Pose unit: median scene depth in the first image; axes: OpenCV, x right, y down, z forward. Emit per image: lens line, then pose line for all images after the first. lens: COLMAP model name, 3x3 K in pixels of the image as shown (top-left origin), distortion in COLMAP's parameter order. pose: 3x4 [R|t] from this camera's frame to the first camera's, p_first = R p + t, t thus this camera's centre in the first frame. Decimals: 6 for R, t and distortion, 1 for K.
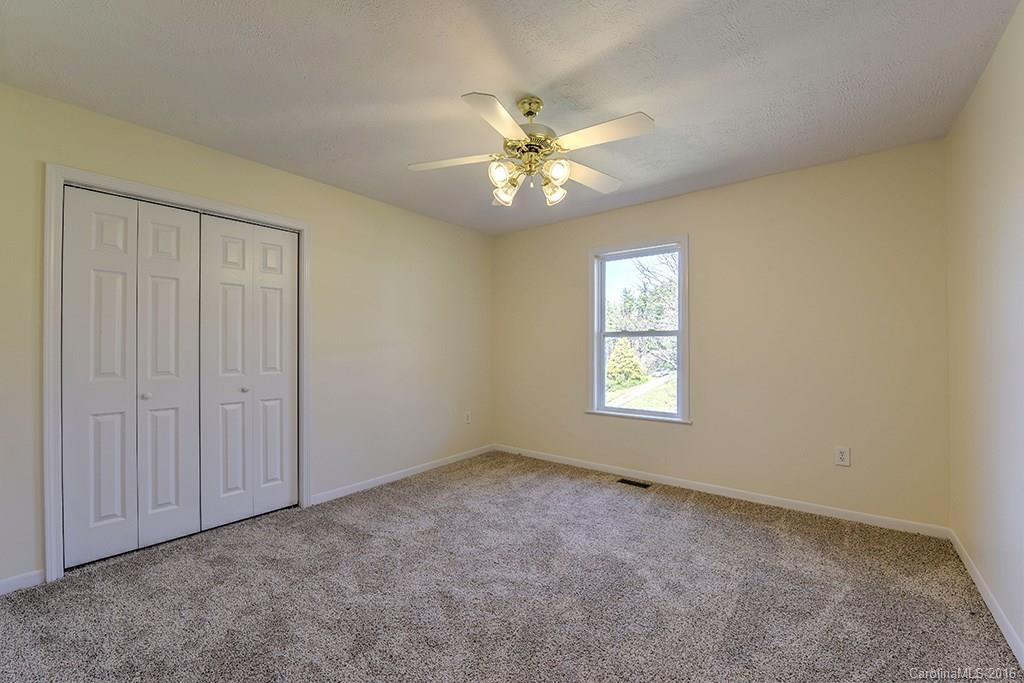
lens RADIAL K [[410.5, 0, 510.0], [0, 410.5, 345.3], [0, 0, 1]] dist [-0.015308, -0.000916]
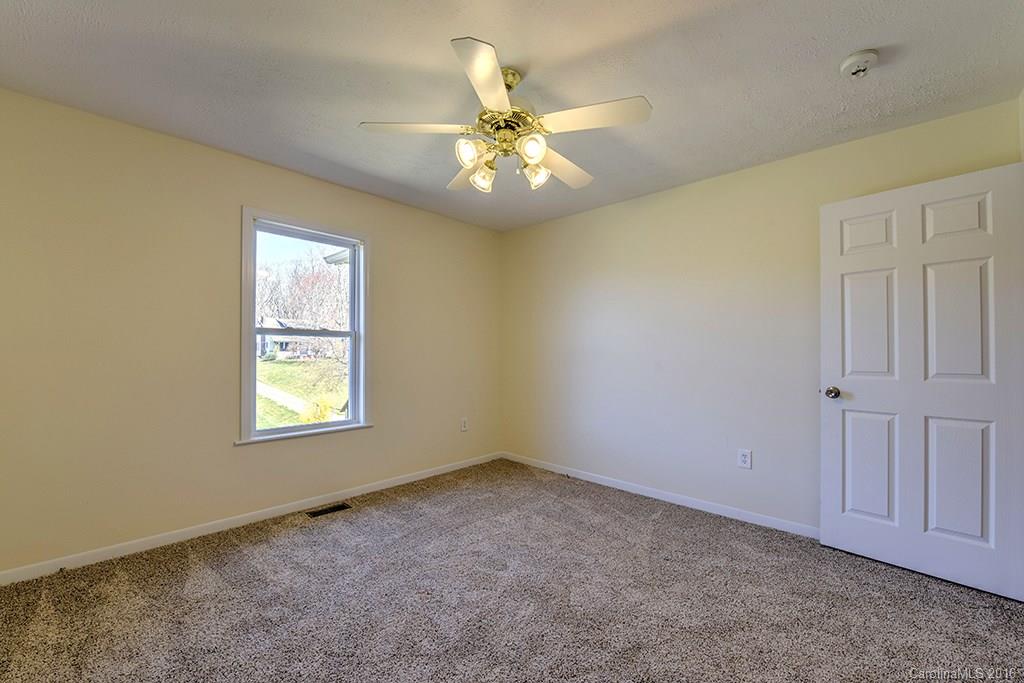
lens RADIAL K [[408.9, 0, 512.0], [0, 408.9, 341.5], [0, 0, 1]] dist [-0.013002, -0.000008]
pose [[0.092066, 0.023921, 0.995466, -0.470288], [-0.007071, 0.999702, -0.023369, 0.006298], [-0.995728, -0.004887, 0.092208, 0.510094]]
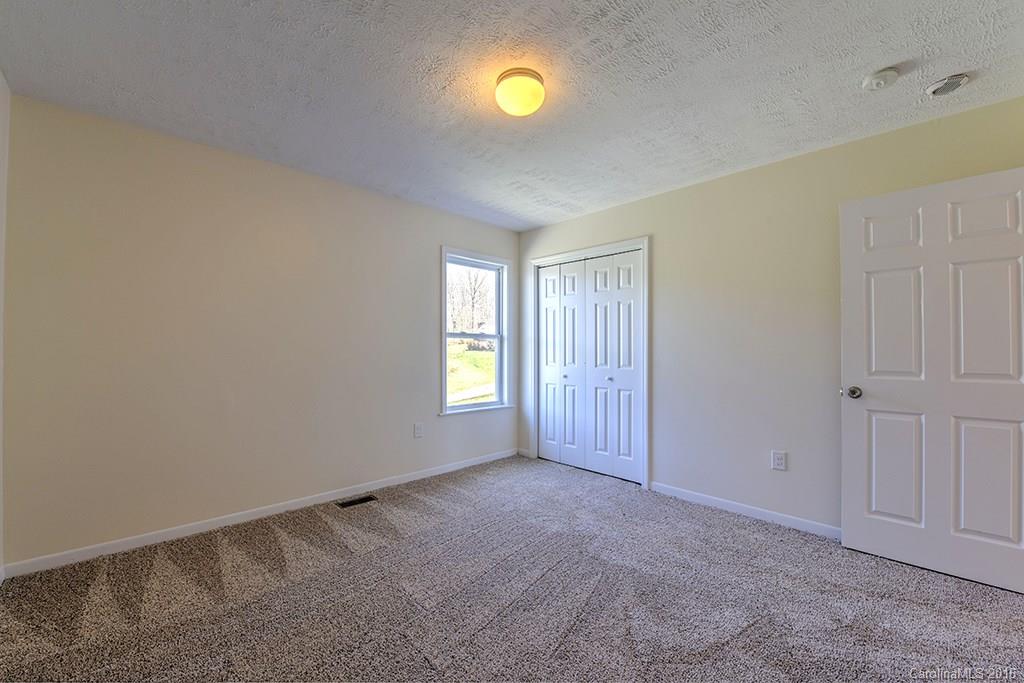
lens RADIAL K [[410.5, 0, 510.0], [0, 410.5, 345.3], [0, 0, 1]] dist [-0.015308, -0.000916]
pose [[0.129739, 0.008260, 0.991514, -0.780652], [-0.008932, 0.999934, -0.007162, 0.004611], [-0.991508, -0.007927, 0.129805, 0.752807]]
